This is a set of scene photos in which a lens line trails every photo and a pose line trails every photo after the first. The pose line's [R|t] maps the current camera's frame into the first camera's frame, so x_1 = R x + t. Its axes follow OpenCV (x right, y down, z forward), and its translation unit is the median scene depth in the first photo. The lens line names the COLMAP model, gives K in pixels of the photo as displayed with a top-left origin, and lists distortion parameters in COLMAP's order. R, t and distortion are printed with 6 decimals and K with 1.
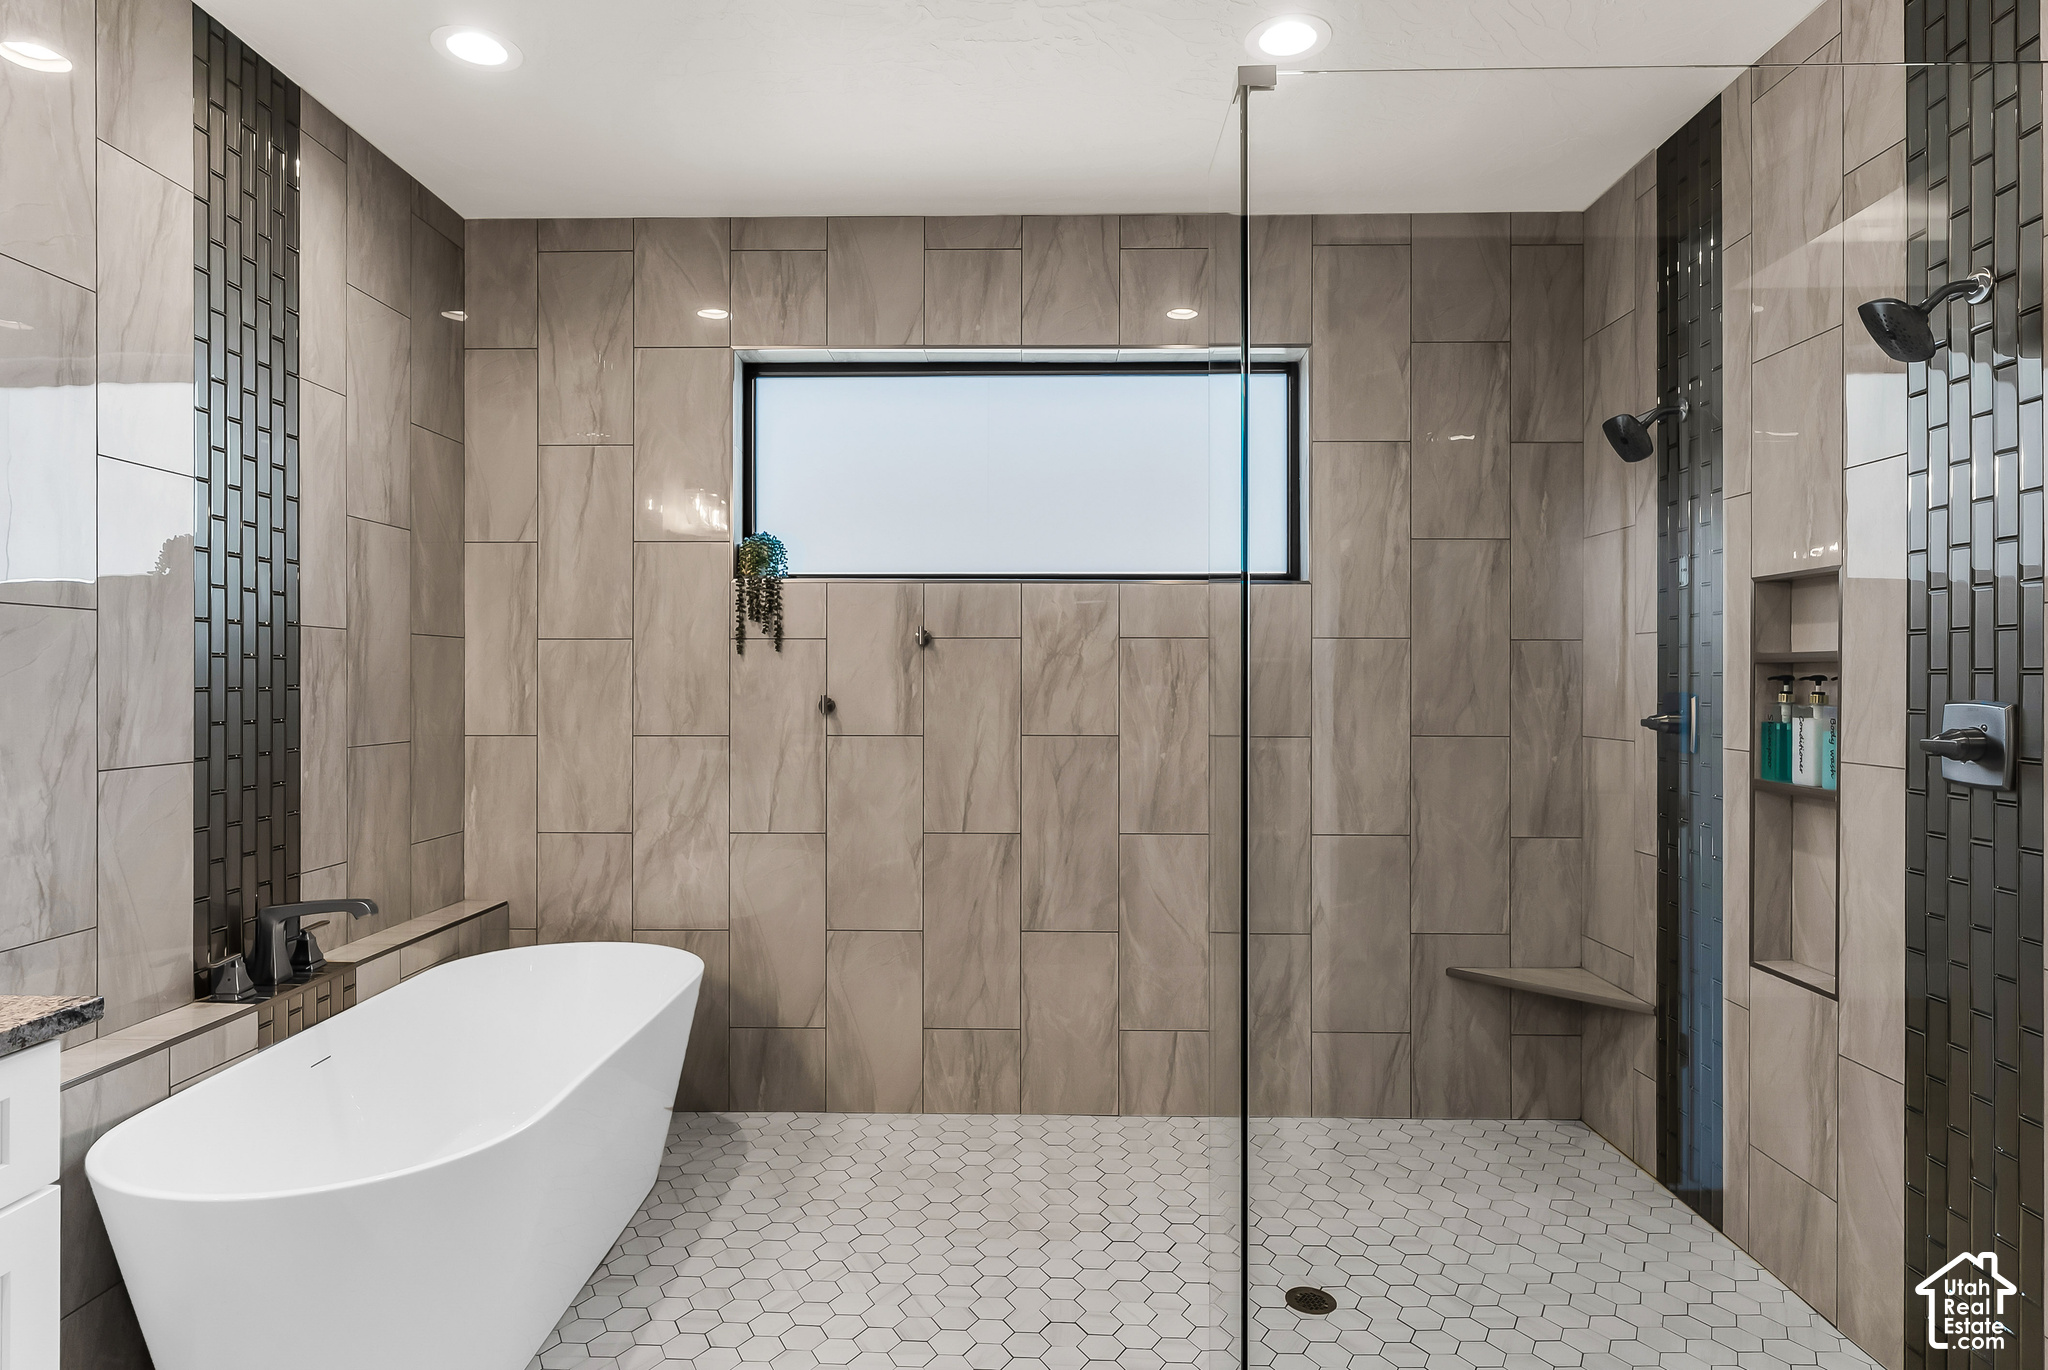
lens RADIAL K [[1133.1, 0, 1024.0], [0, 1133.1, 685.0], [0, 0, 1]] dist [0.016029, -0.000332]
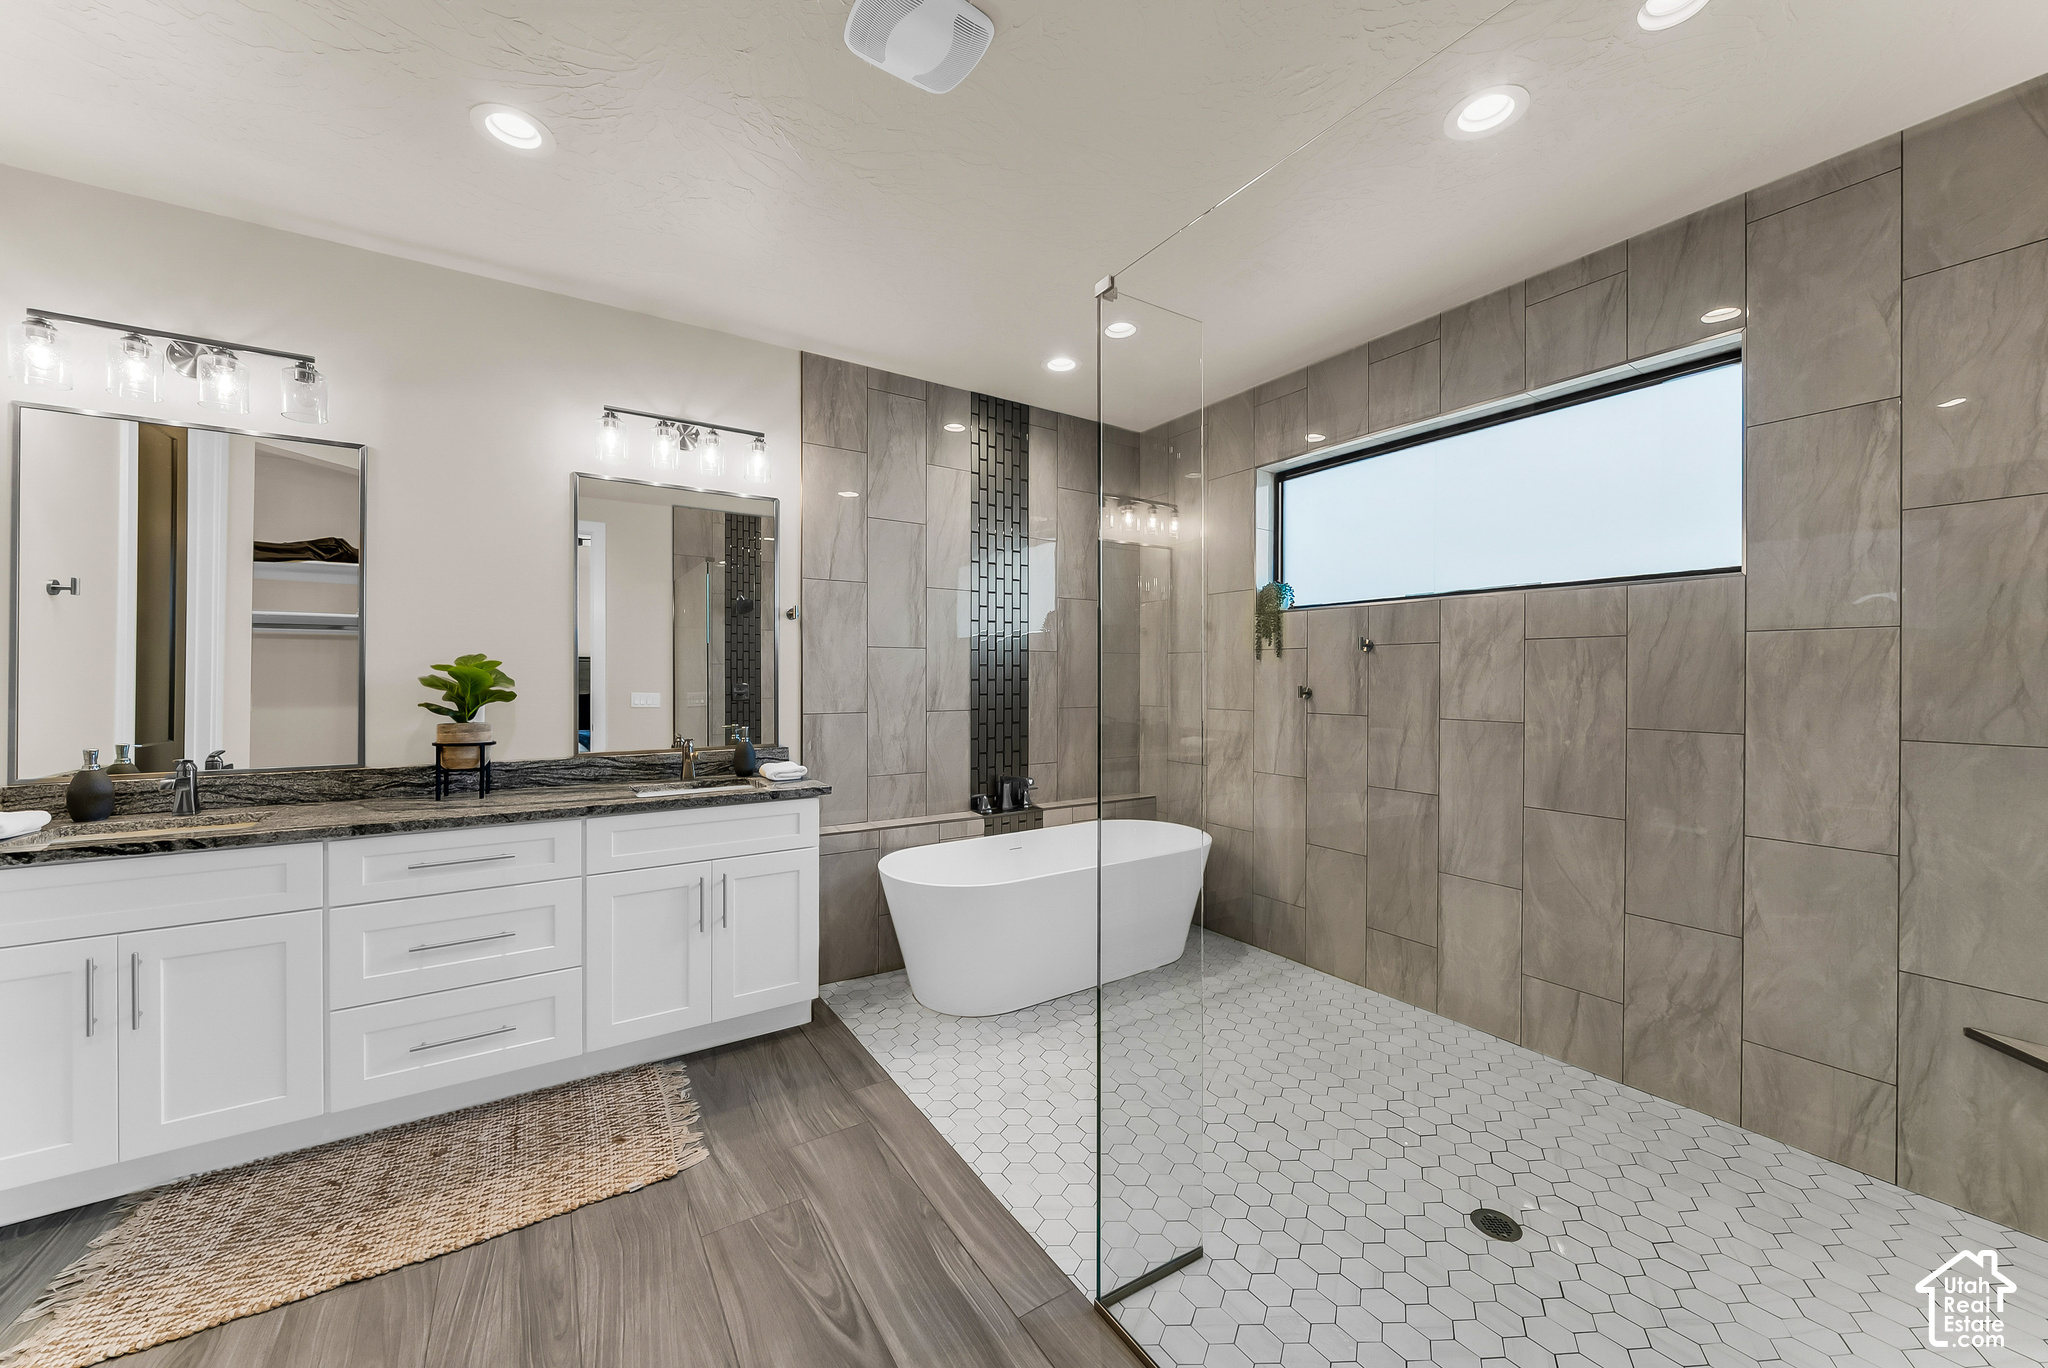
lens RADIAL K [[762.2, 0, 1067.7], [0, 762.2, 681.5], [0, 0, 1]] dist [-0.000776, 0.000002]
pose [[0.582330, 0.004260, -0.812942, 0.459258], [-0.004529, 0.999988, 0.001996, 0.002459], [0.812940, 0.002520, 0.582342, 0.161395]]
